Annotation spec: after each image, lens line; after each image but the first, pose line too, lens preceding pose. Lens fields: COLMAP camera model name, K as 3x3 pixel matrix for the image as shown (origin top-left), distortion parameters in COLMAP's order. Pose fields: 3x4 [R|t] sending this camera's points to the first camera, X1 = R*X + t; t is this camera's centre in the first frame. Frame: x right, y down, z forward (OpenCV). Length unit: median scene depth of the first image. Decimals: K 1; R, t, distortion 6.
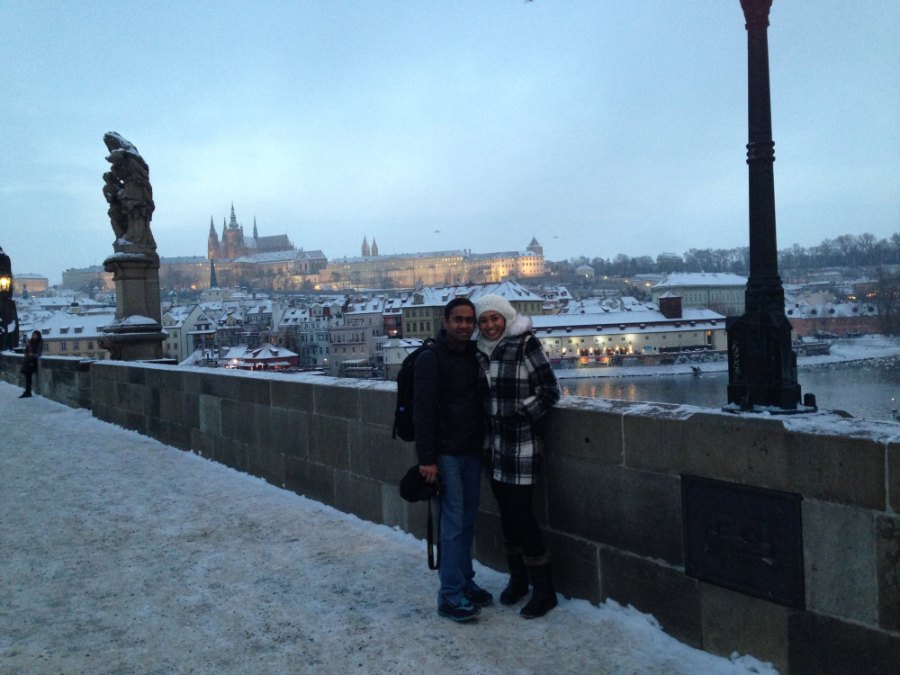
lens RADIAL K [[823.7, 0, 450.0], [0, 823.7, 337.5], [0, 0, 1]] dist [0.078724, 0.012266]
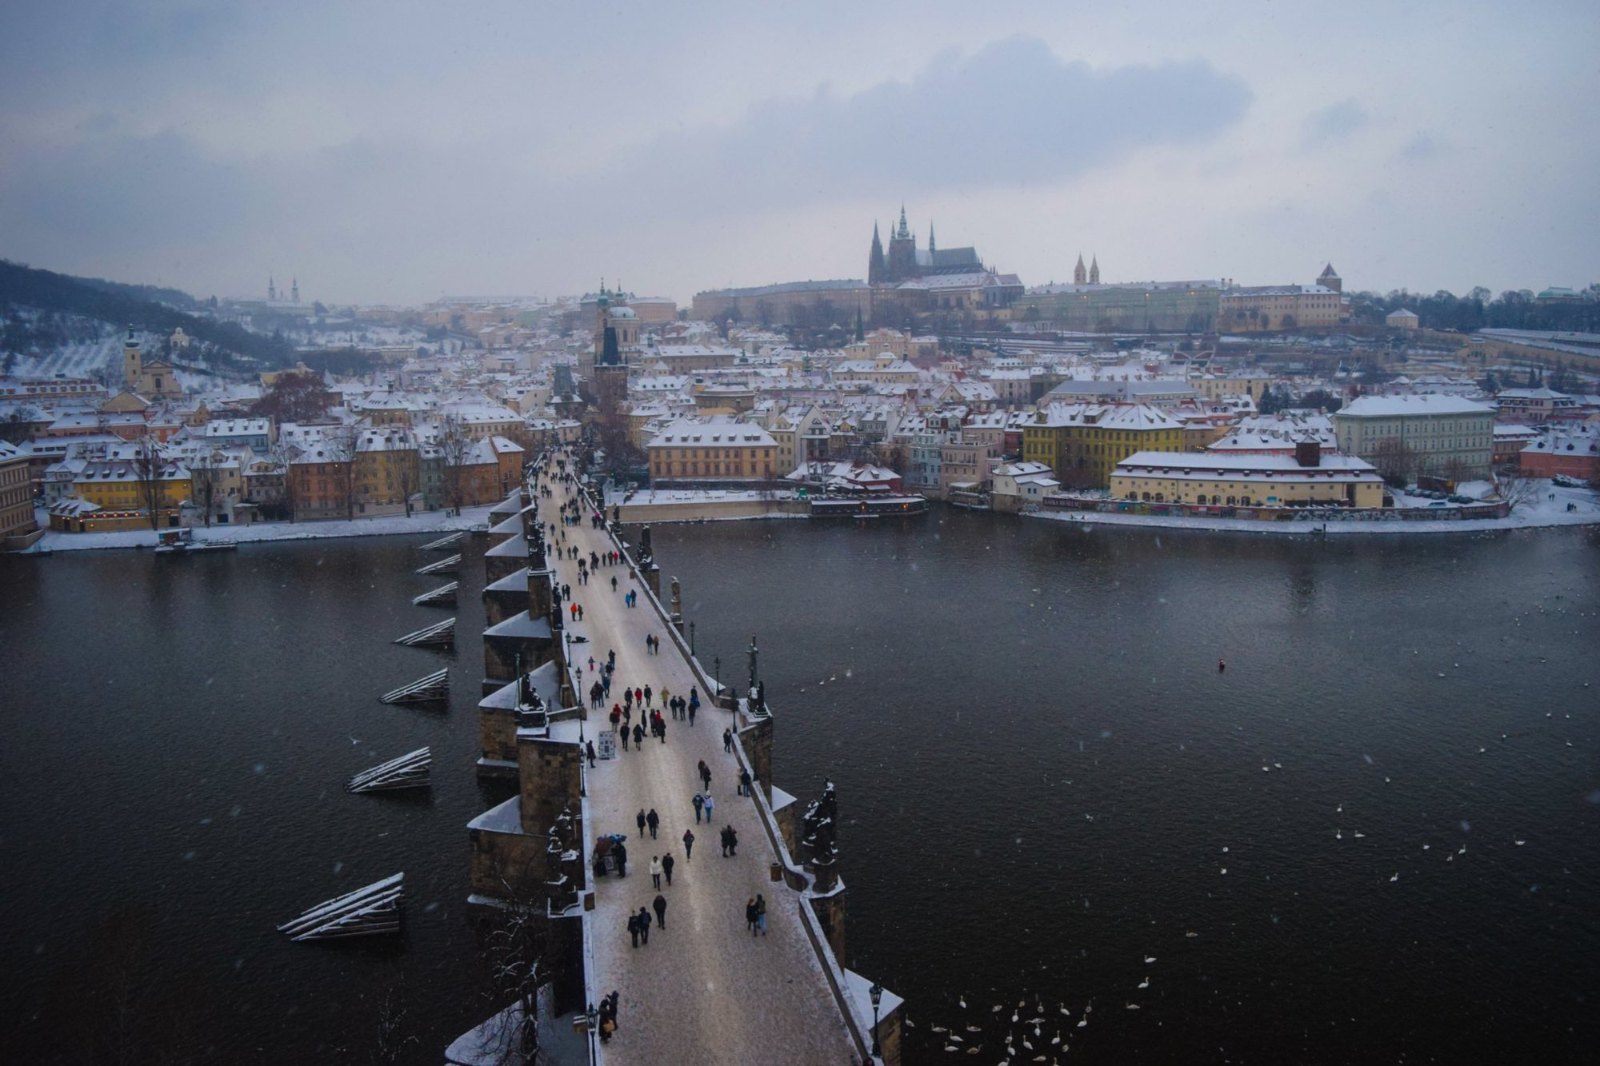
lens RADIAL K [[1300.8, 0, 800.0], [0, 1300.8, 533.0], [0, 0, 1]] dist [-0.108914, 0.000696]
pose [[0.937931, 0.078934, -0.337719, 0.191043], [-0.032902, 0.989615, 0.139925, -0.105918], [0.345257, -0.120128, 0.930788, -0.389633]]
